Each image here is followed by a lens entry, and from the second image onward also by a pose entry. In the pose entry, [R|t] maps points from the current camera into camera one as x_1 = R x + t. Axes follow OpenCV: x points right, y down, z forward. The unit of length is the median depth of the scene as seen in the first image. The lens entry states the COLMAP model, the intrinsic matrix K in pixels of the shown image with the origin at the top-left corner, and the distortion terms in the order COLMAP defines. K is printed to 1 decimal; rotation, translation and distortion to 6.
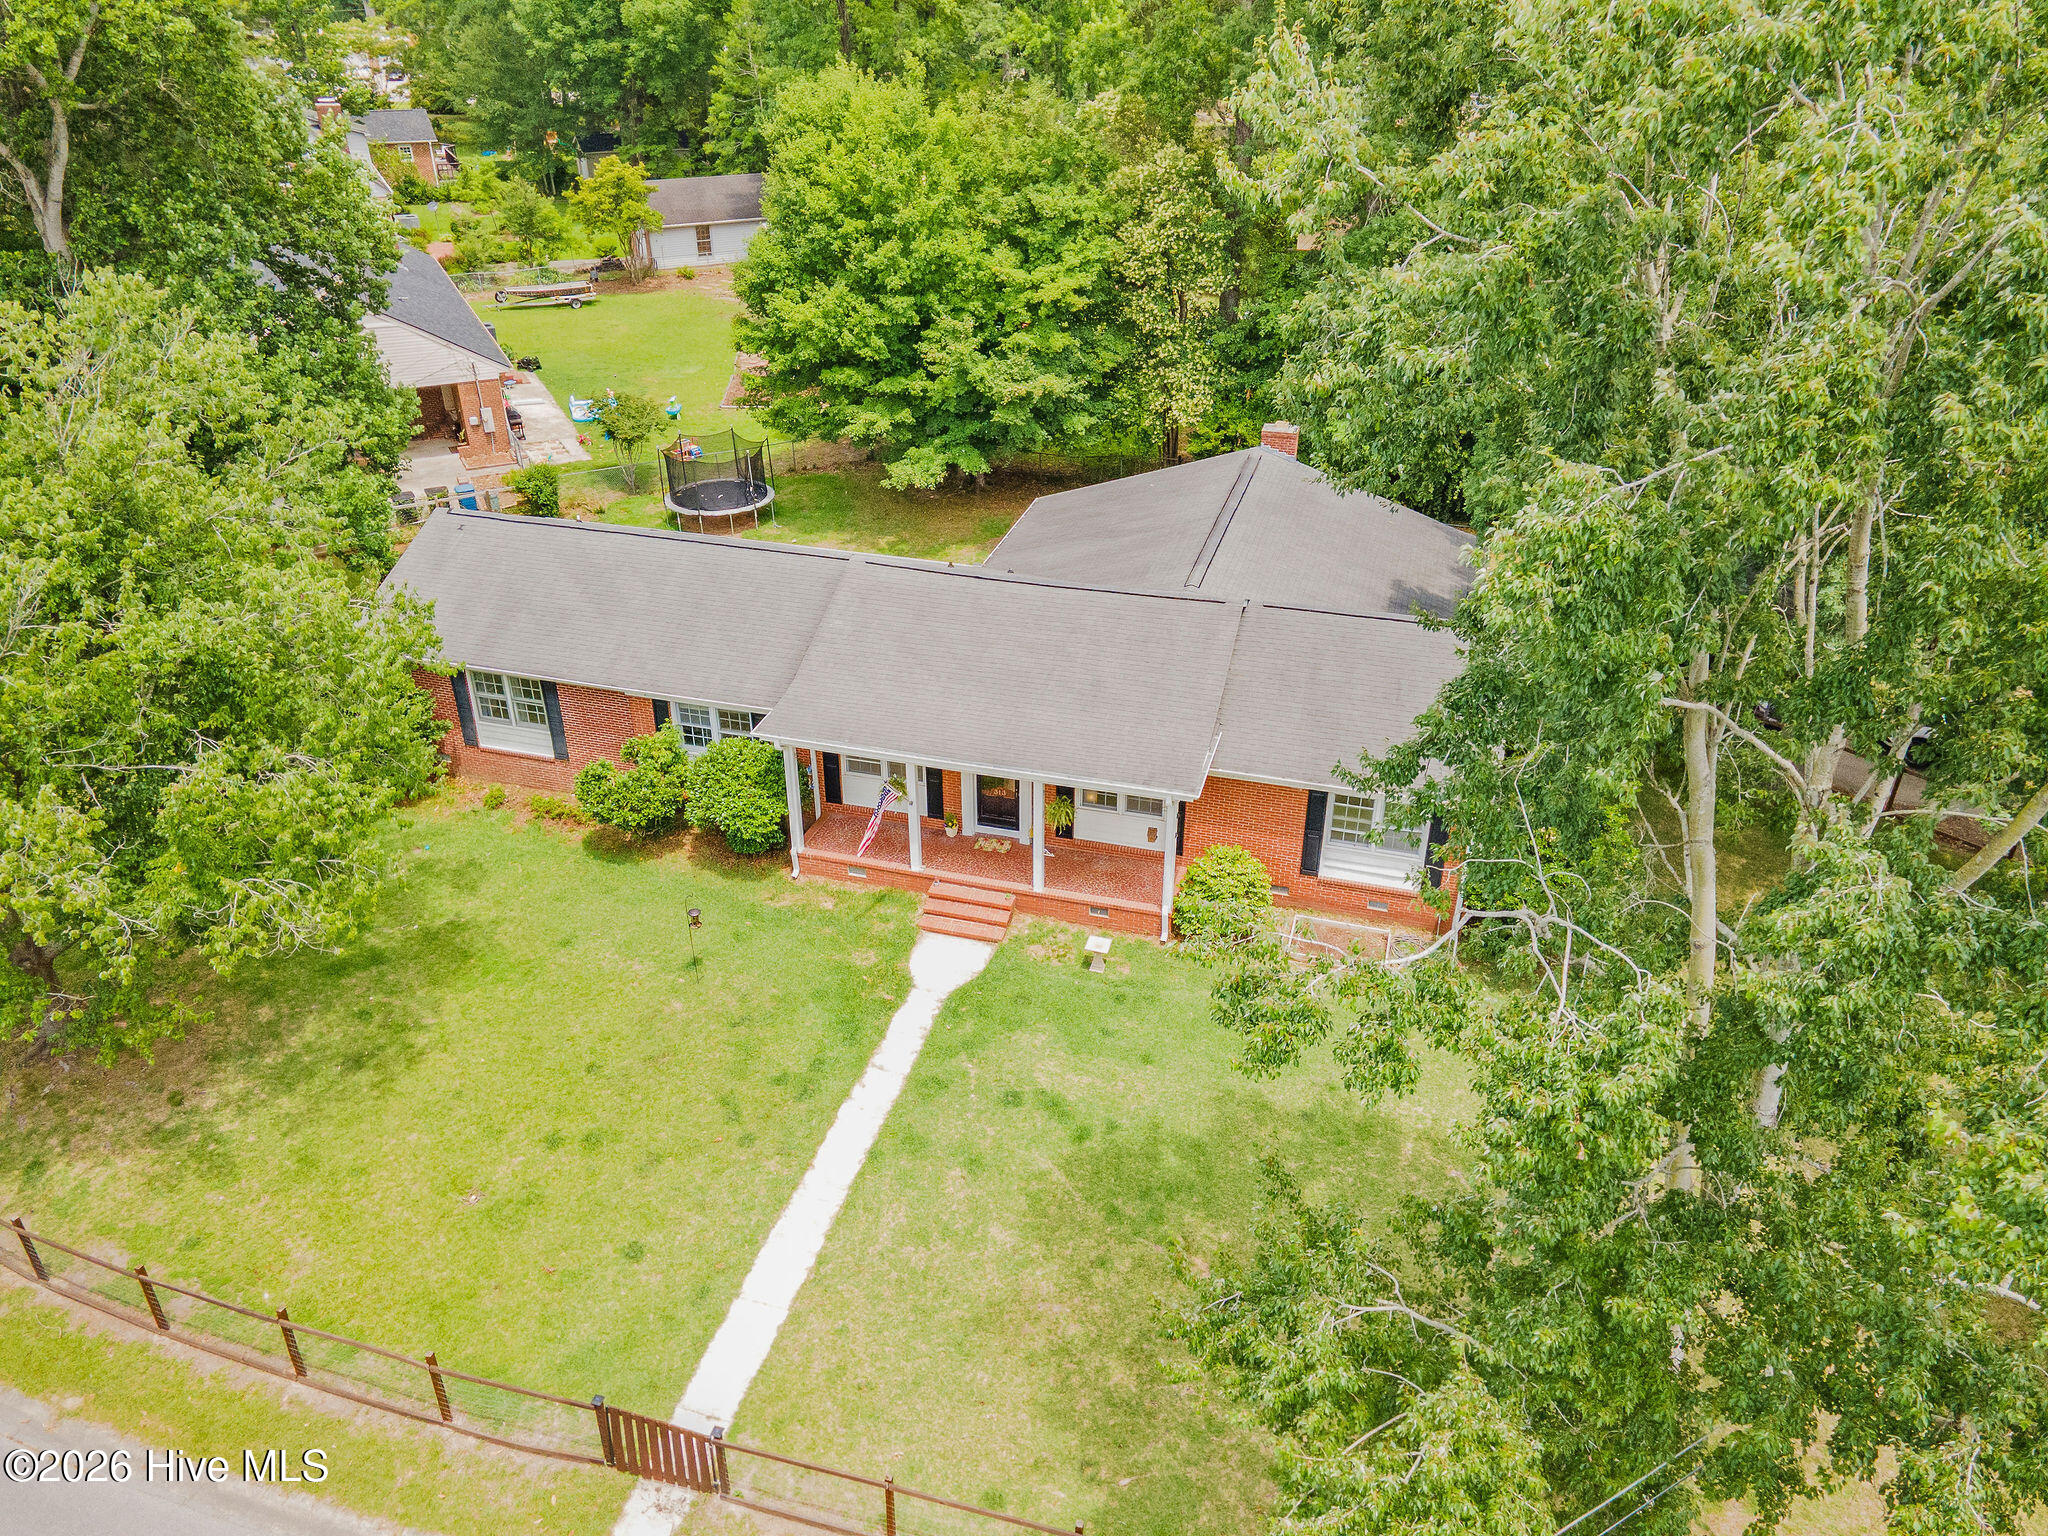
lens RADIAL K [[1484.5, 0, 1031.5], [0, 1484.5, 767.6], [0, 0, 1]] dist [0.042670, 0.014862]
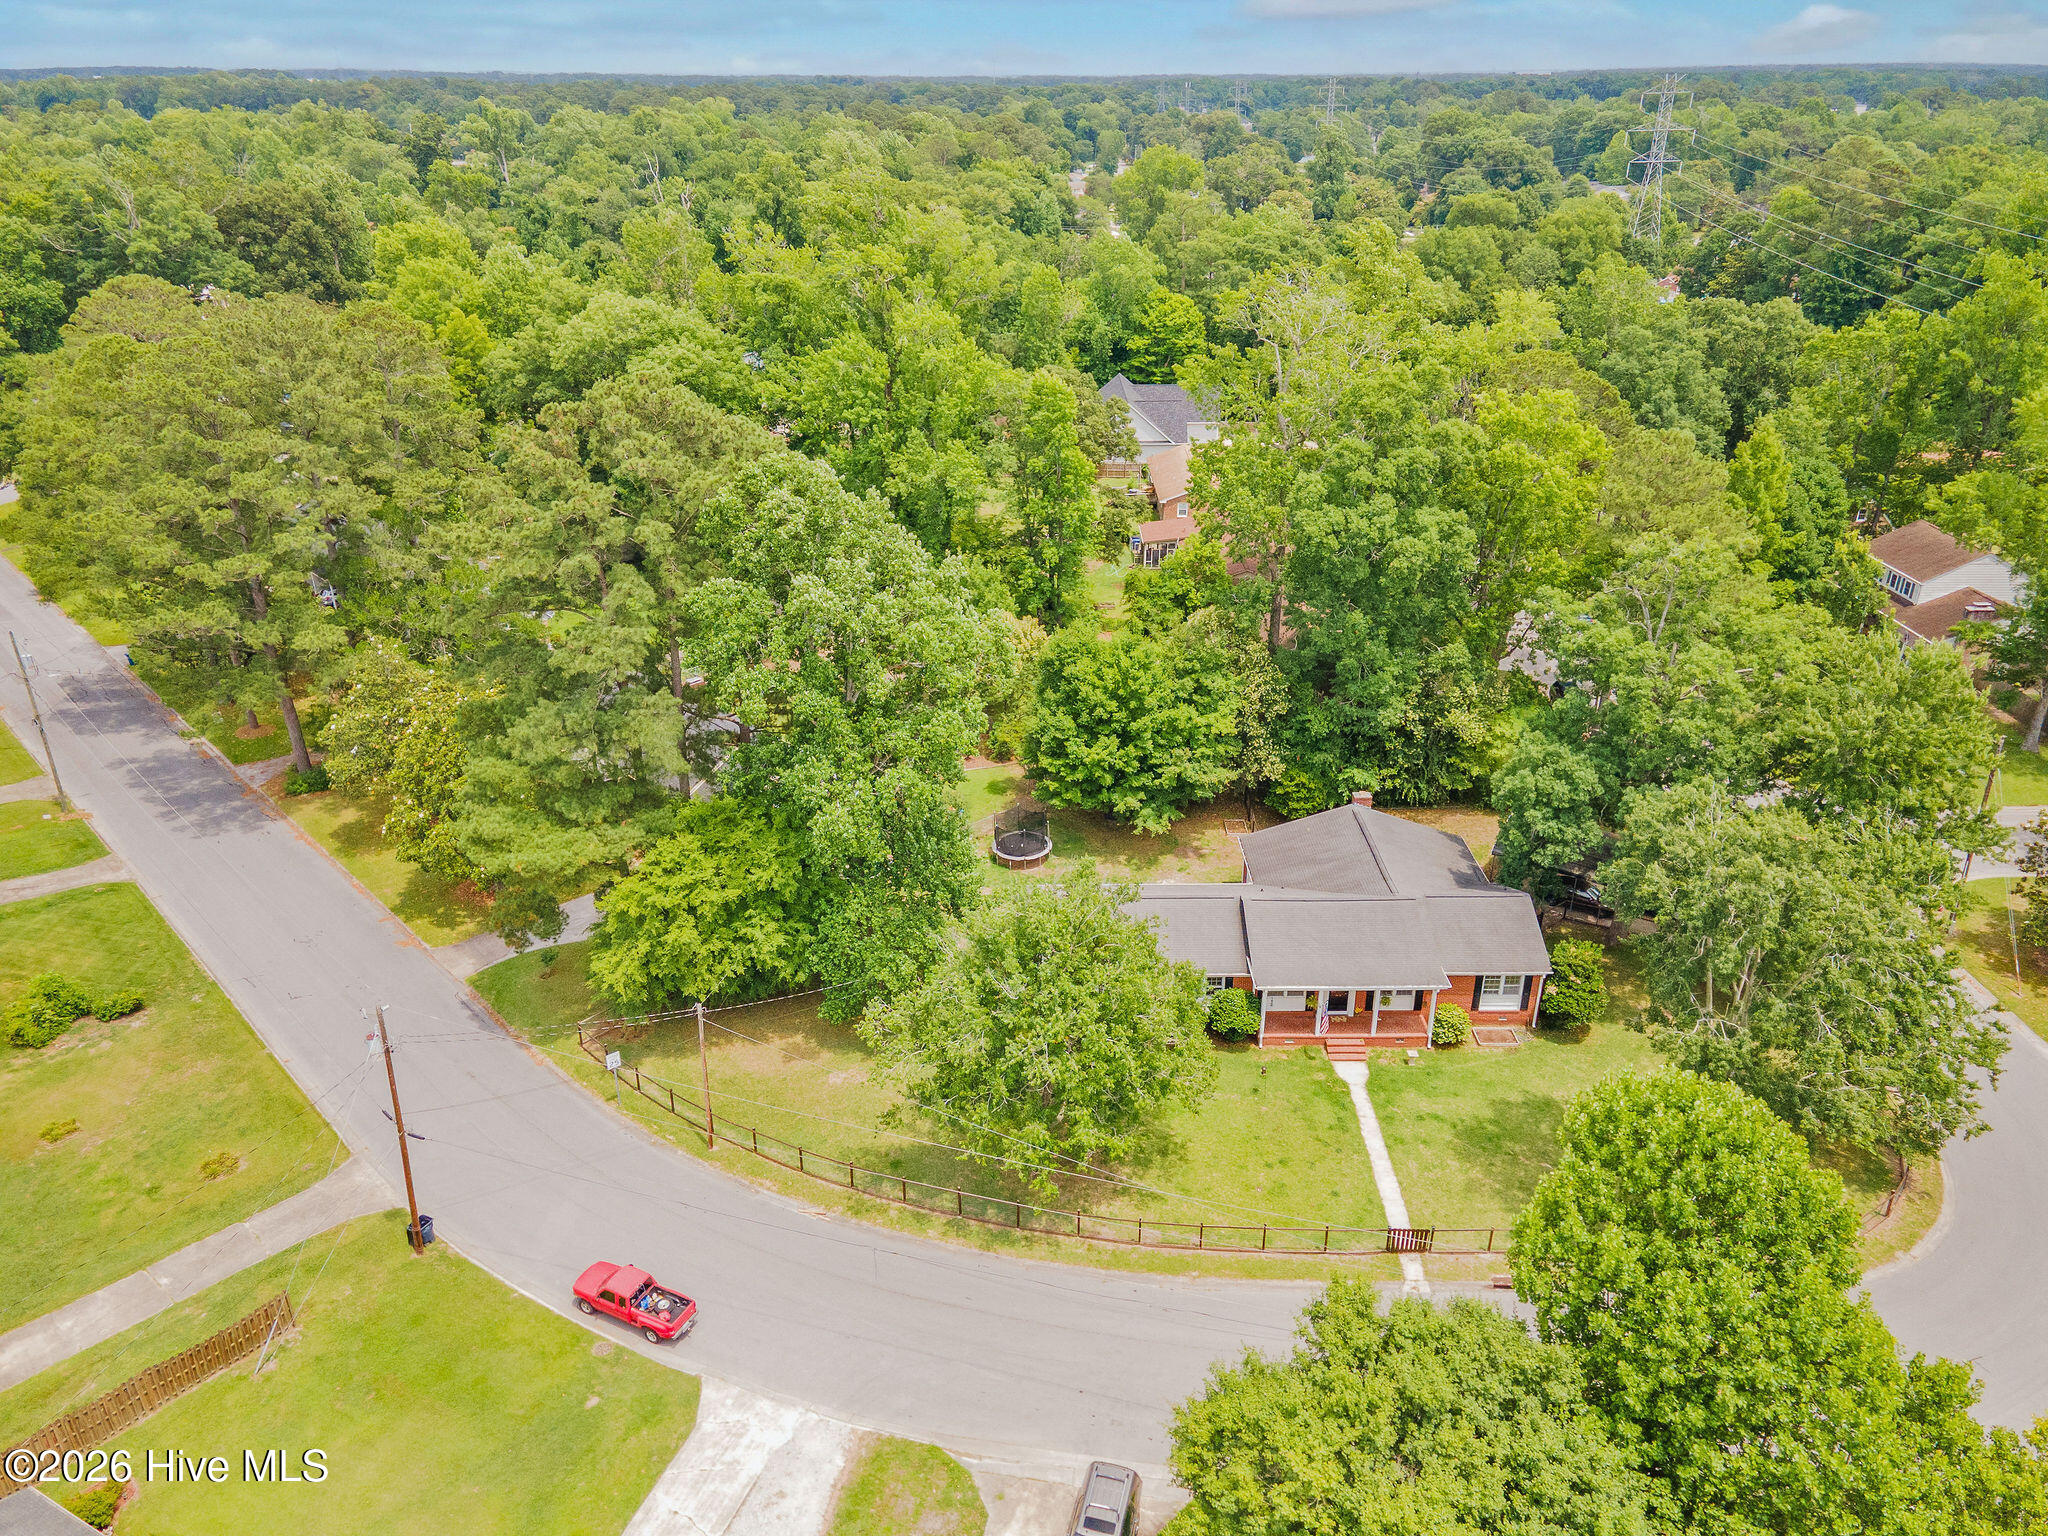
lens RADIAL K [[1484.5, 0, 1029.2], [0, 1484.5, 787.3], [0, 0, 1]] dist [0.042670, 0.014862]
pose [[0.958175, -0.126308, 0.256800, -0.957915], [0.145214, 0.987816, -0.055965, -0.225048], [-0.246602, 0.090915, 0.964843, -1.045884]]
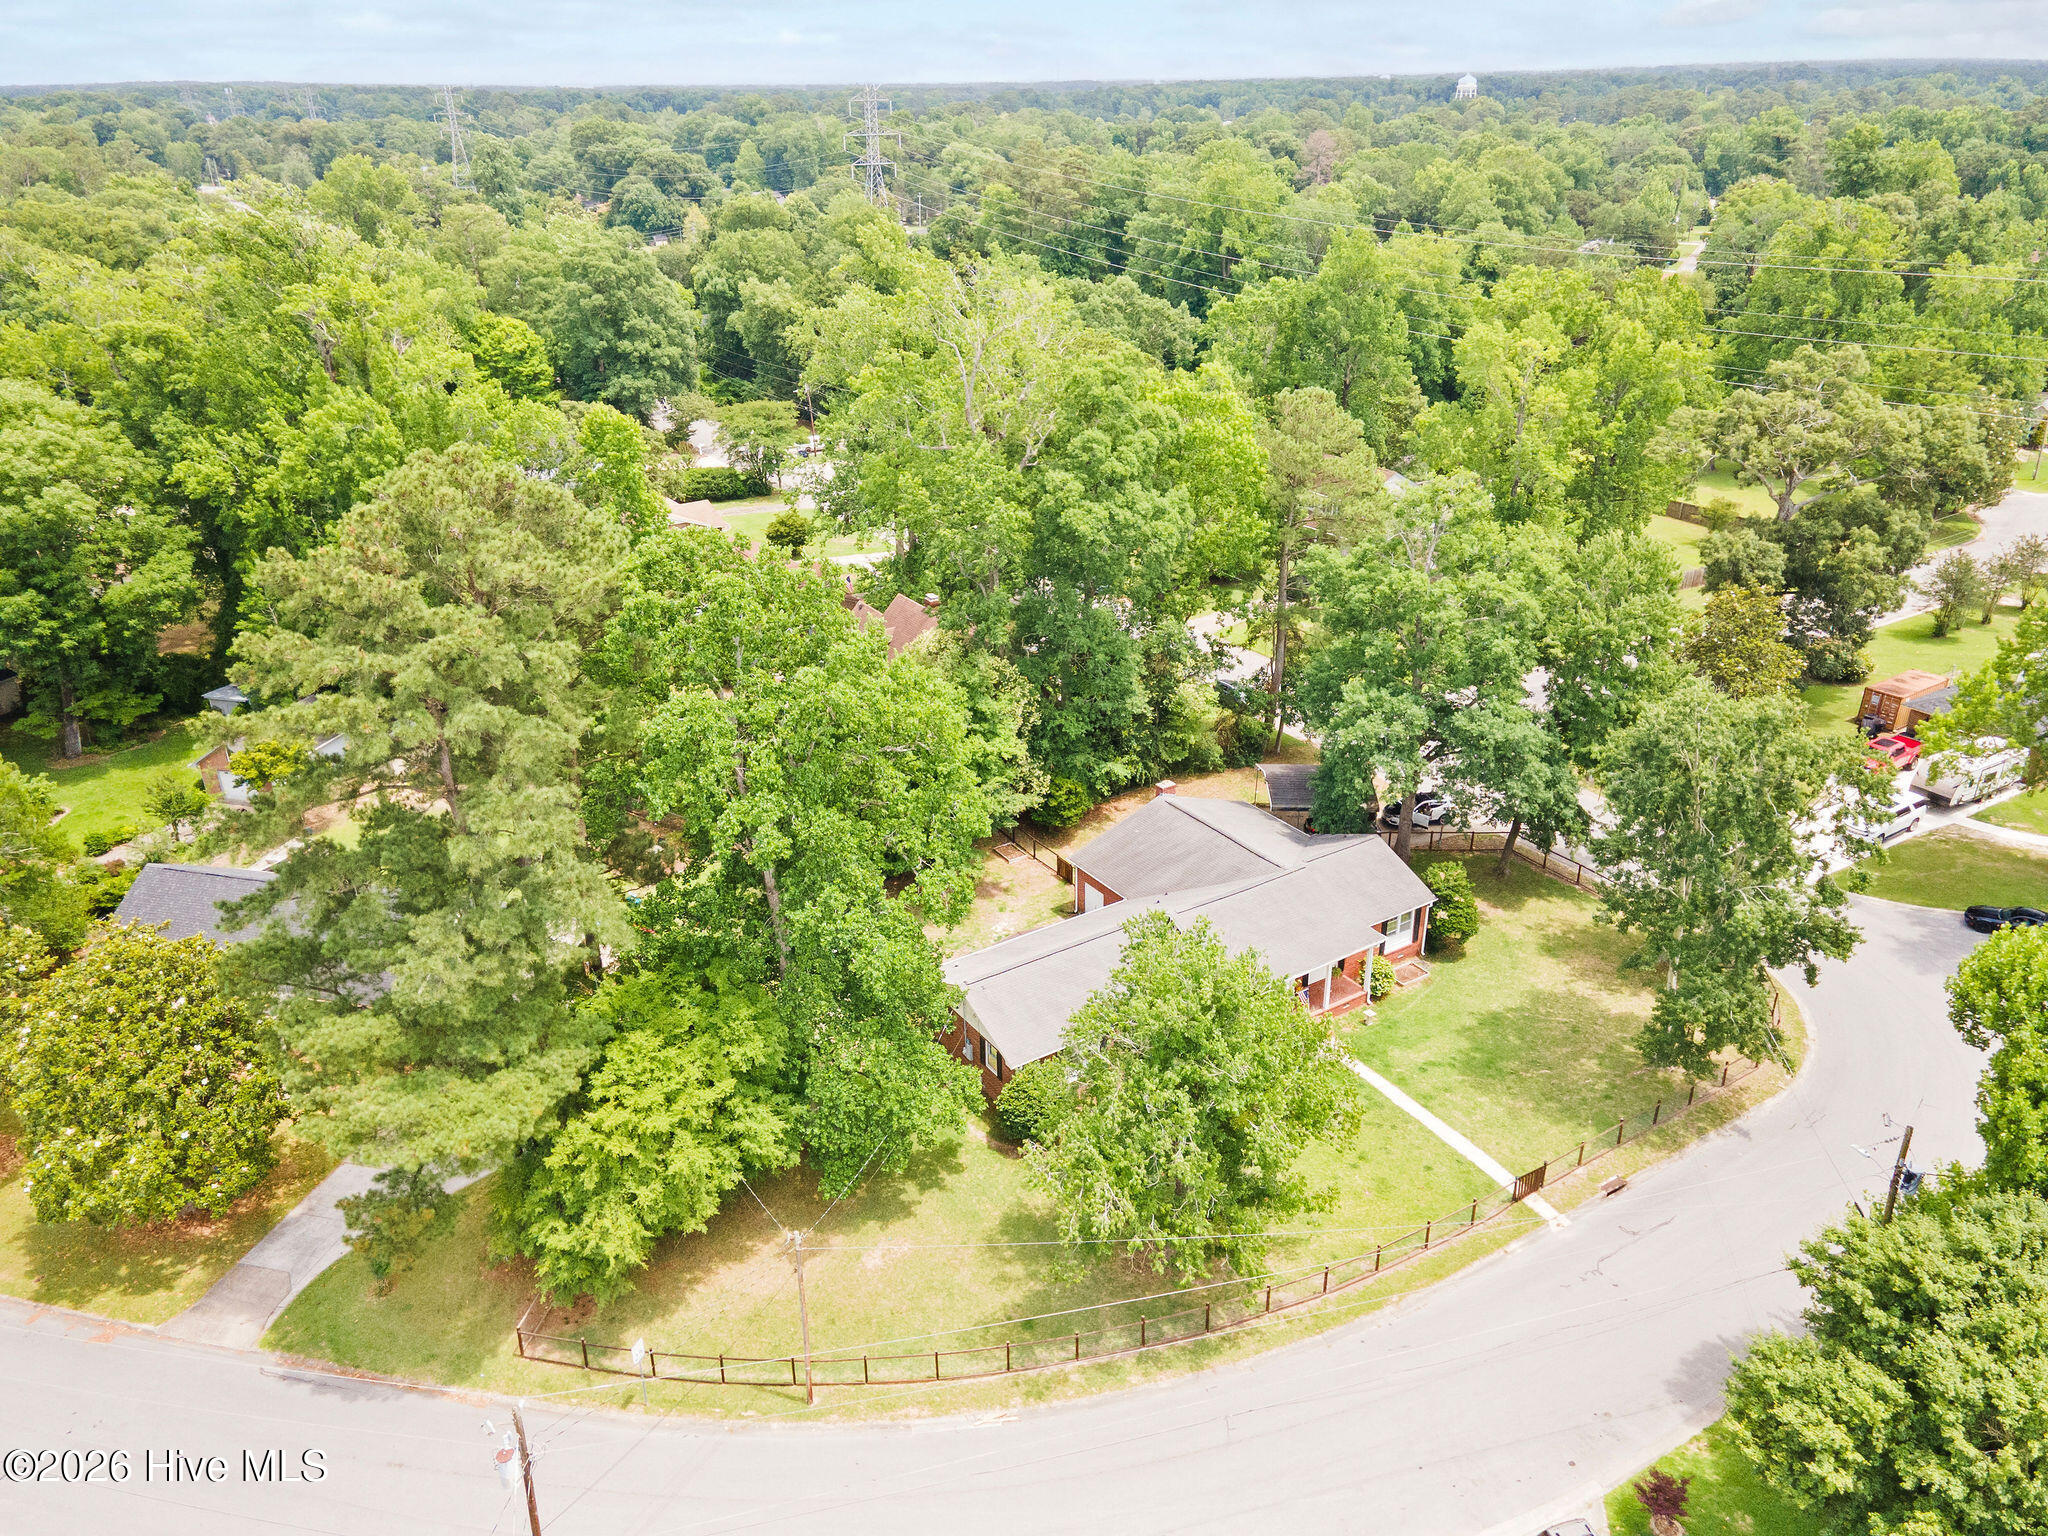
lens RADIAL K [[1484.5, 0, 1035.5], [0, 1484.5, 785.0], [0, 0, 1]] dist [0.042670, 0.014862]
pose [[0.650634, -0.332388, 0.682784, -1.599073], [0.388656, 0.918191, 0.076631, -0.538238], [-0.652397, 0.215509, 0.726591, -0.434207]]
